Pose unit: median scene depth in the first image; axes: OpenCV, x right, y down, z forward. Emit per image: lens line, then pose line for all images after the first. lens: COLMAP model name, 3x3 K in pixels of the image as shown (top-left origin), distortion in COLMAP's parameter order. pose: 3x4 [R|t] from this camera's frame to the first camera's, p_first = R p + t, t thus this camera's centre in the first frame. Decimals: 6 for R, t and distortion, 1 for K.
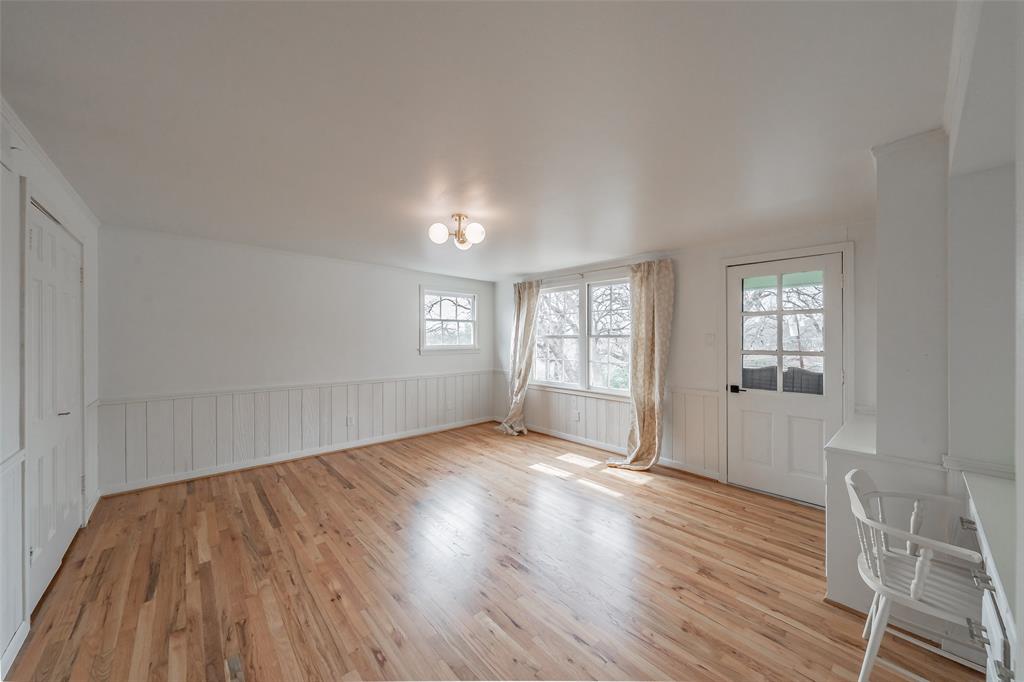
lens RADIAL K [[361.5, 0, 514.8], [0, 361.5, 339.6], [0, 0, 1]] dist [-0.000815, -0.000113]
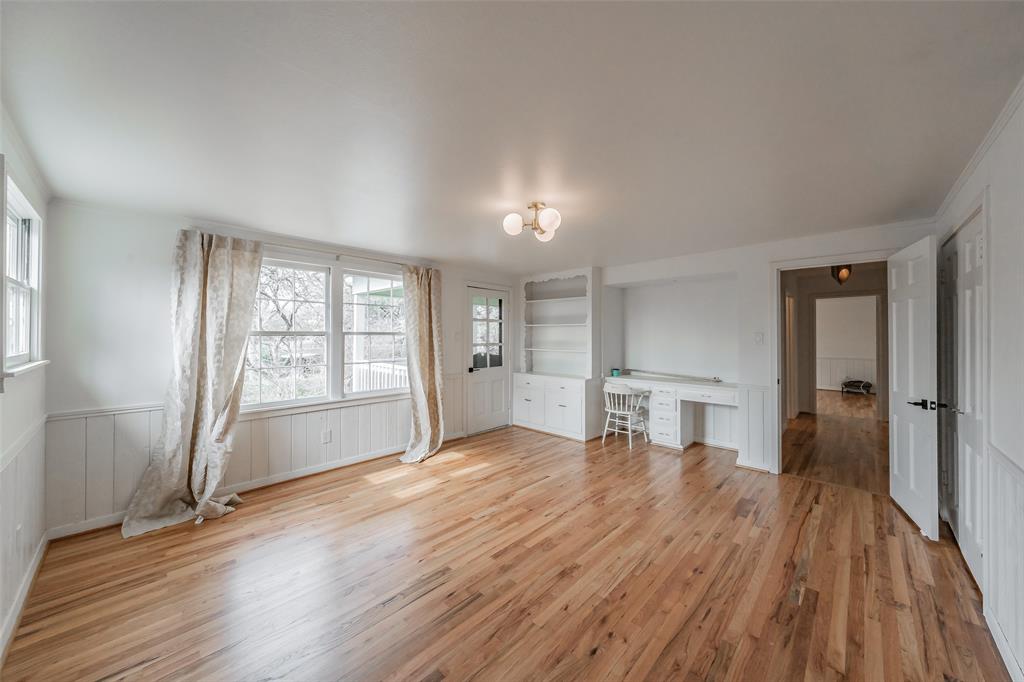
lens RADIAL K [[361.5, 0, 514.5], [0, 361.5, 334.4], [0, 0, 1]] dist [-0.000815, -0.000113]
pose [[-0.063017, 0.001457, 0.998011, -0.879745], [0.001797, 0.999997, -0.001346, -0.006769], [-0.998011, 0.001708, -0.063020, 0.914881]]
